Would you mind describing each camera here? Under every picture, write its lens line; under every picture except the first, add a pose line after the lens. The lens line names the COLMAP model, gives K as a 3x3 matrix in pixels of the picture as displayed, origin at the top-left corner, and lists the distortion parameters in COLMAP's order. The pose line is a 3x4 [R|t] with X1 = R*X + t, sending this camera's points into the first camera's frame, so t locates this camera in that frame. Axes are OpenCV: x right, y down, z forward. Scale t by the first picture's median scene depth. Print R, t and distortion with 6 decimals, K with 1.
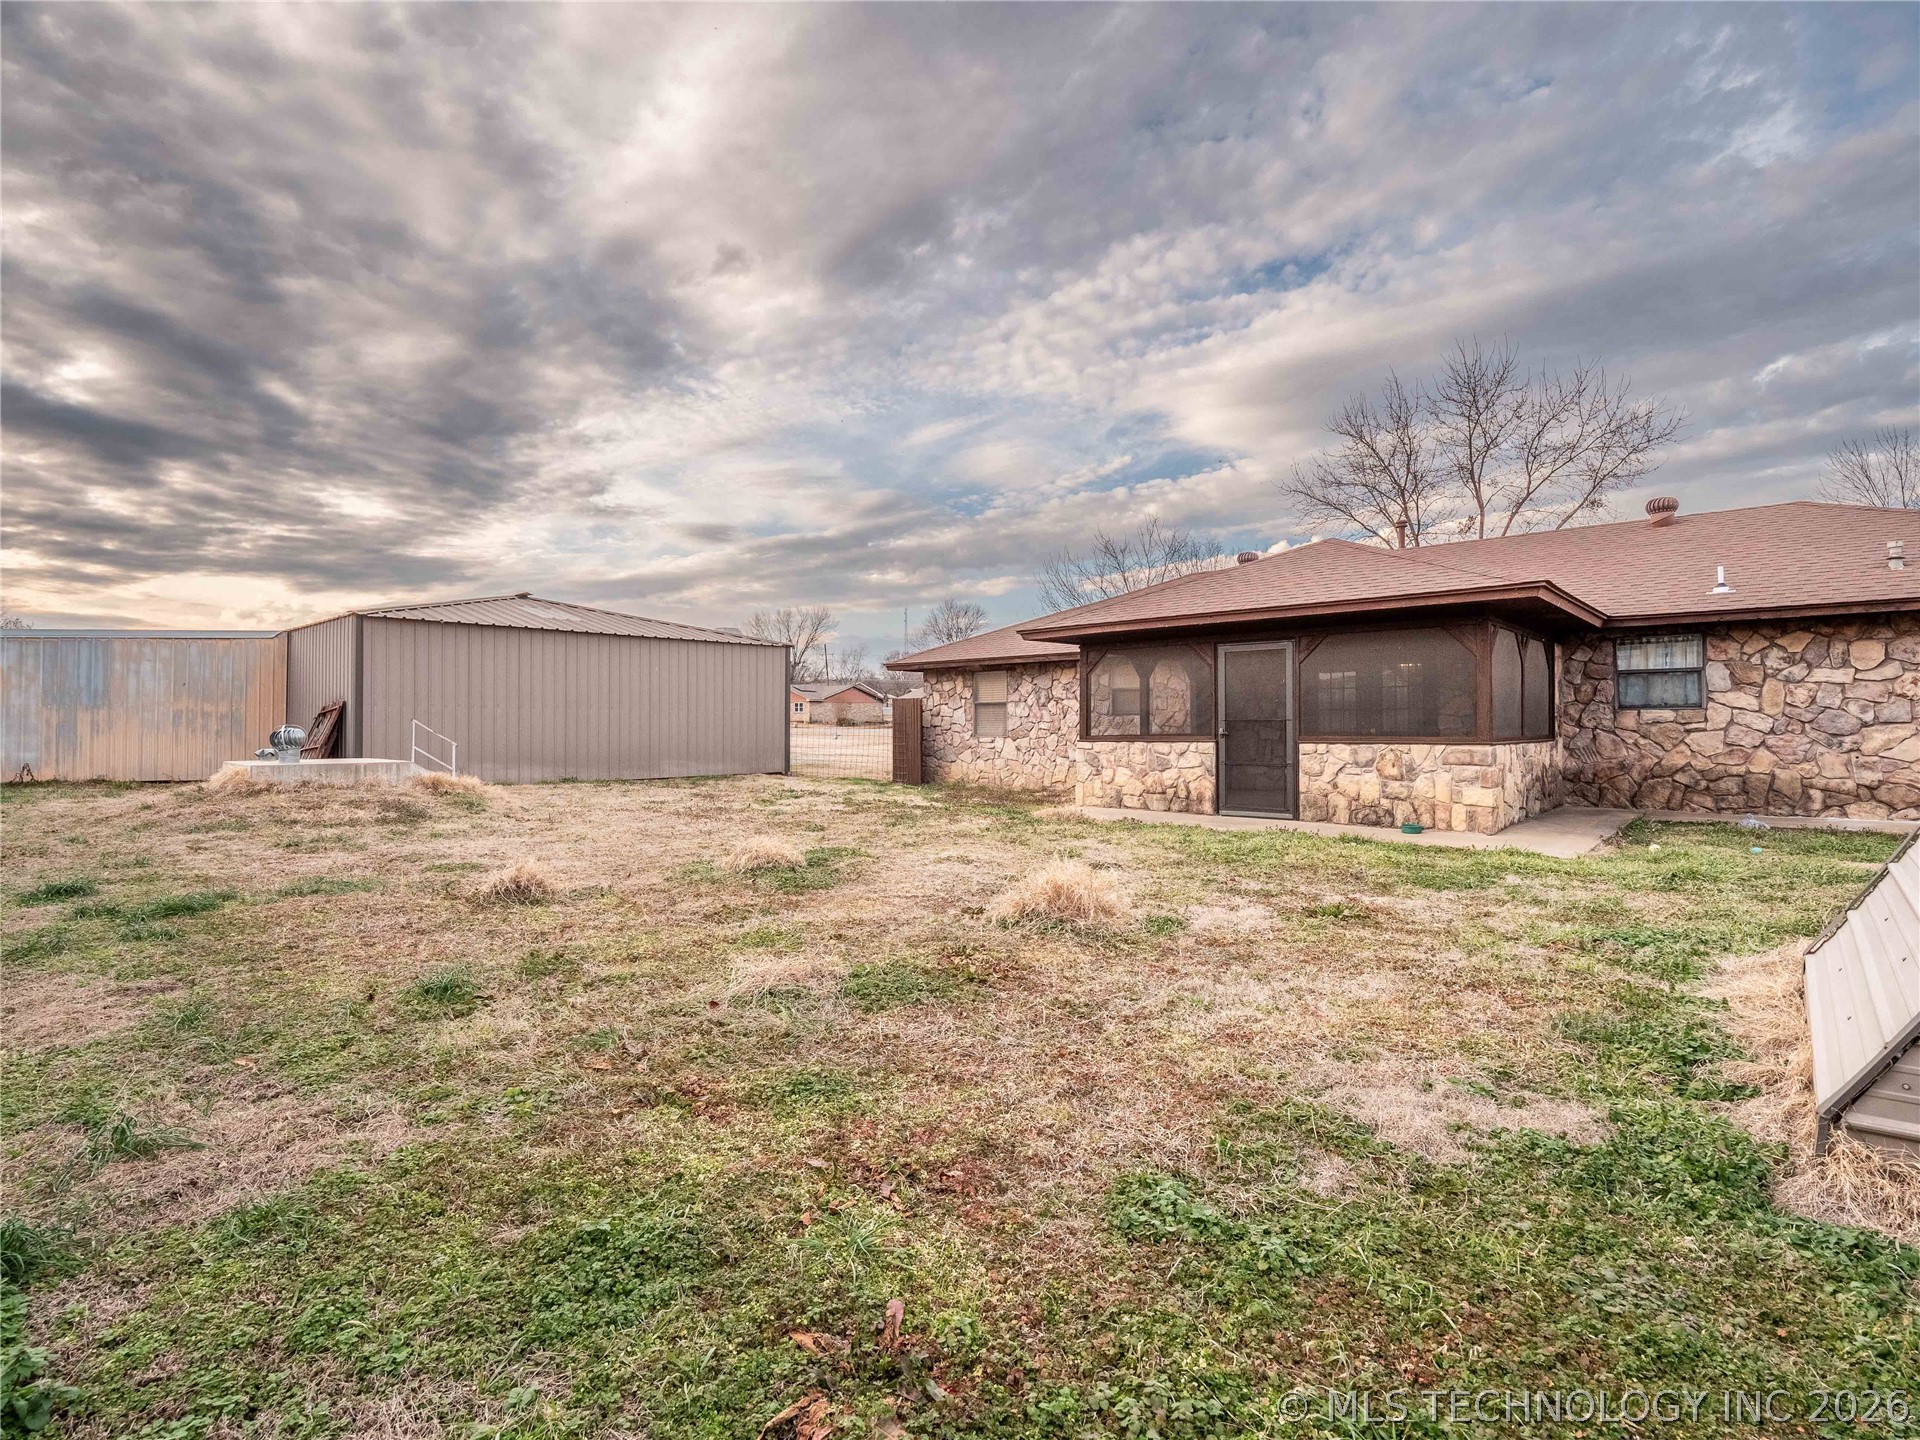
lens RADIAL K [[939.7, 0, 960.7], [0, 939.7, 708.8], [0, 0, 1]] dist [-0.009337, -0.001394]
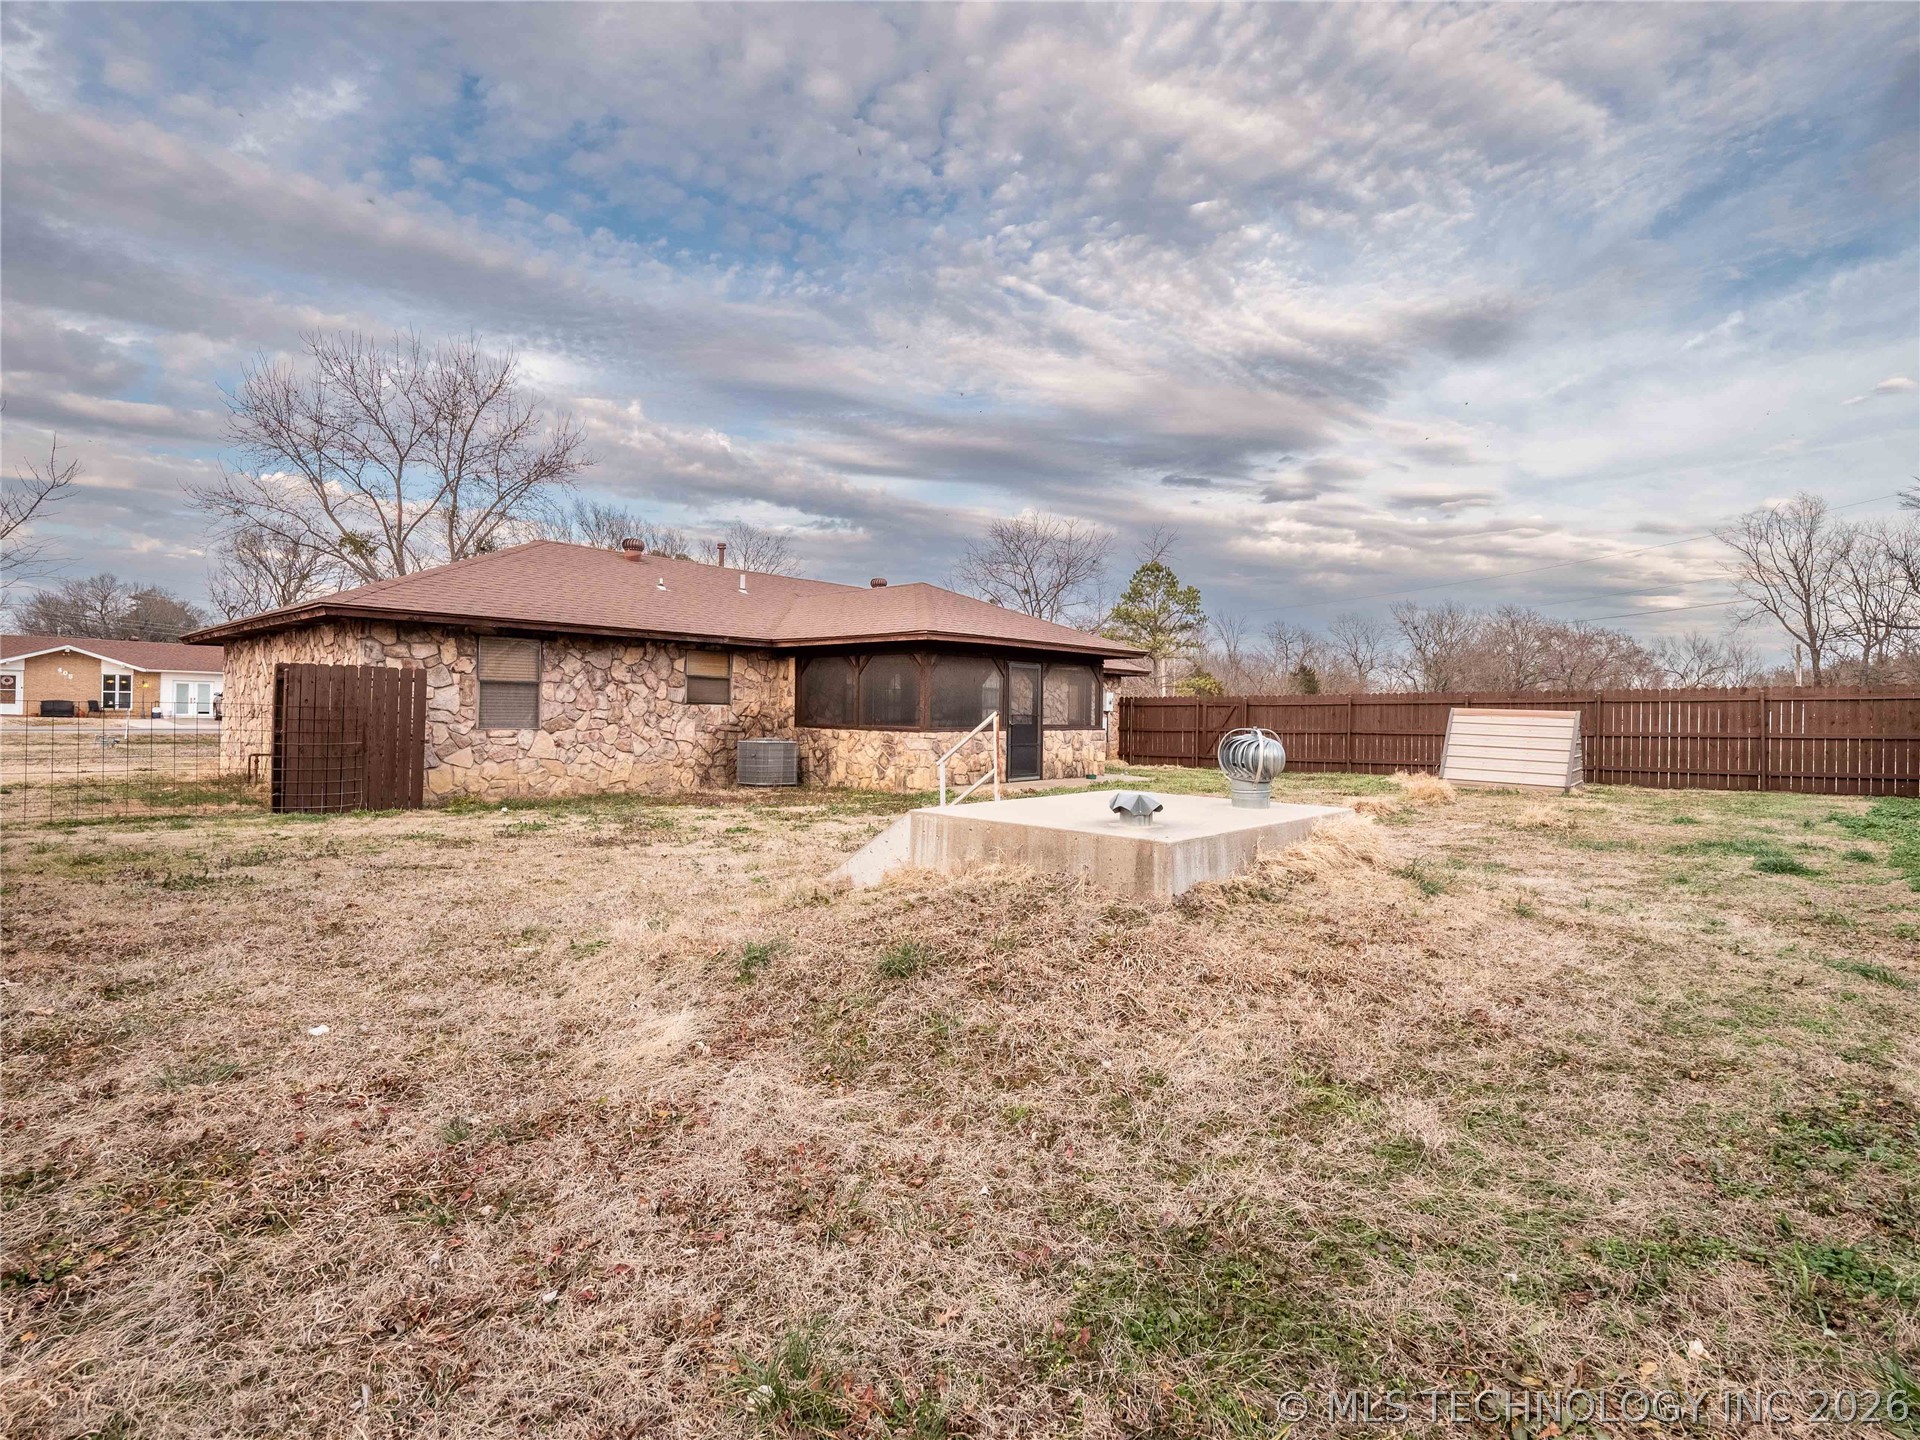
lens RADIAL K [[939.7, 0, 960.7], [0, 939.7, 708.8], [0, 0, 1]] dist [-0.009337, -0.001394]
pose [[-0.001120, 0.005478, 0.999984, -0.718883], [-0.029642, 0.999545, -0.005509, 0.008633], [-0.999560, -0.029648, -0.000957, 0.689020]]
